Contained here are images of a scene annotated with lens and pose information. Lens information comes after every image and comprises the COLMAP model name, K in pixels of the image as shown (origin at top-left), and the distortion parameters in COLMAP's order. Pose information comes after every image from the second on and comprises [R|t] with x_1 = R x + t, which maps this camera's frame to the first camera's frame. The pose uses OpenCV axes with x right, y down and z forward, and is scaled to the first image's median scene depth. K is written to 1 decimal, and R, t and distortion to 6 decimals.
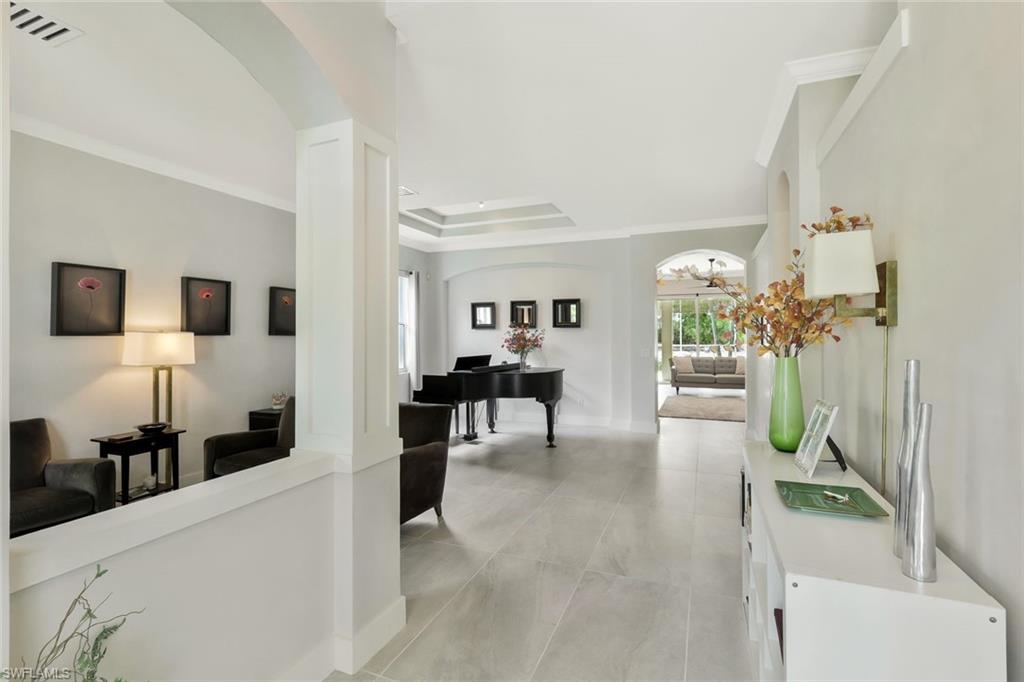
lens RADIAL K [[459.2, 0, 508.2], [0, 459.2, 329.5], [0, 0, 1]] dist [0.002253, 0.000276]
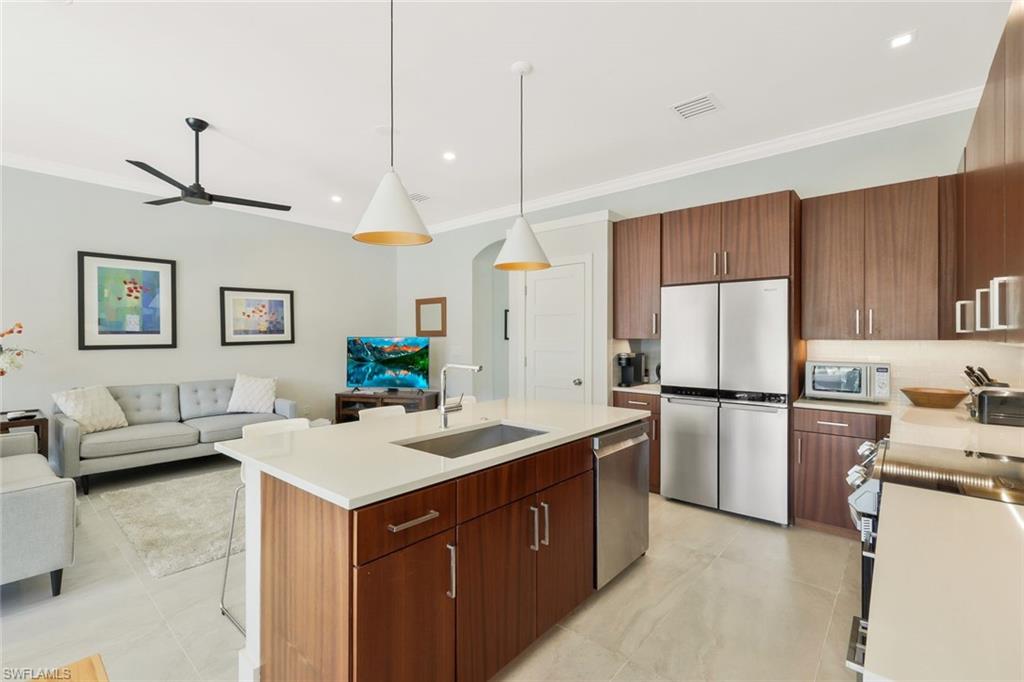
lens RADIAL K [[453.4, 0, 510.7], [0, 453.4, 339.4], [0, 0, 1]] dist [-0.001880, -0.000174]
pose [[-0.952370, 0.003704, 0.304922, 0.082321], [0.003973, 0.999992, 0.000261, 0.017195], [-0.304918, 0.001460, -0.952377, 1.112235]]
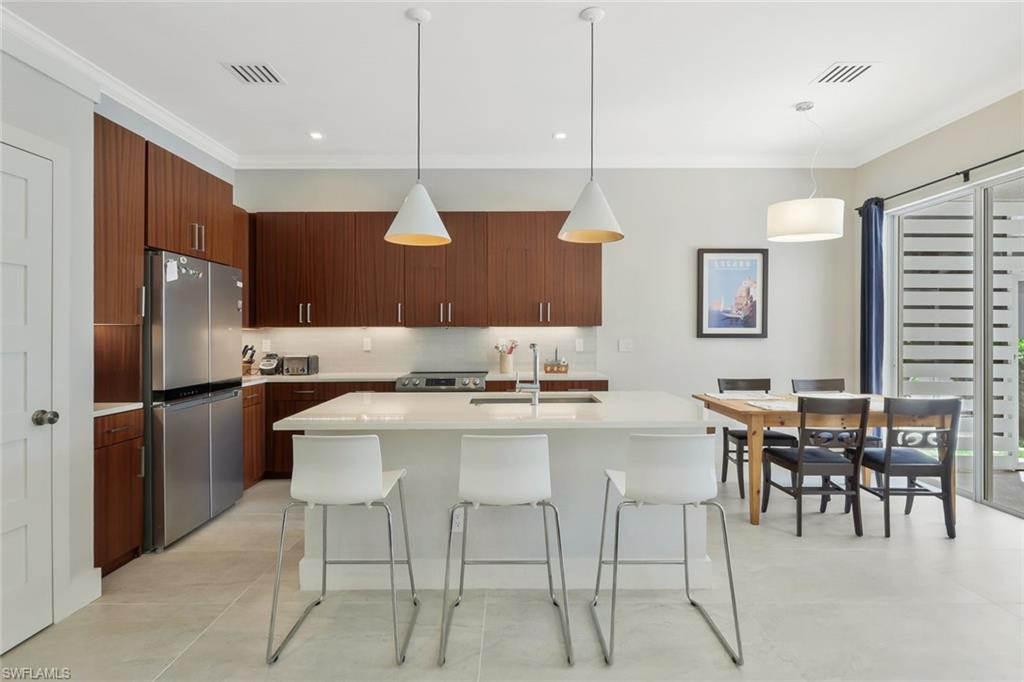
lens RADIAL K [[516.5, 0, 510.1], [0, 516.5, 328.3], [0, 0, 1]] dist [0.004161, 0.000461]
pose [[0.394130, 0.000672, -0.919055, 0.404864], [0.002995, 0.999993, 0.002016, 0.019827], [0.919050, -0.003547, 0.394125, 0.810728]]
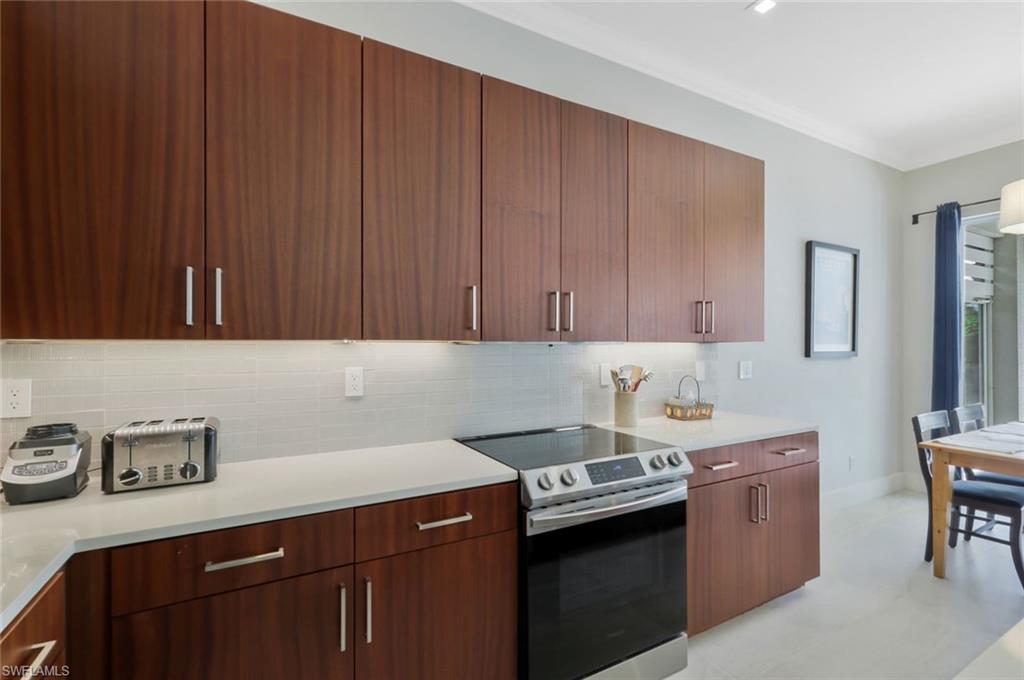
lens RADIAL K [[459.8, 0, 510.2], [0, 459.8, 343.4], [0, 0, 1]] dist [-0.002527, 0.000399]
pose [[0.784292, 0.010684, -0.620299, 0.077782], [-0.006293, 0.999937, 0.009265, 0.018609], [0.620360, -0.003363, 0.784310, 0.777257]]
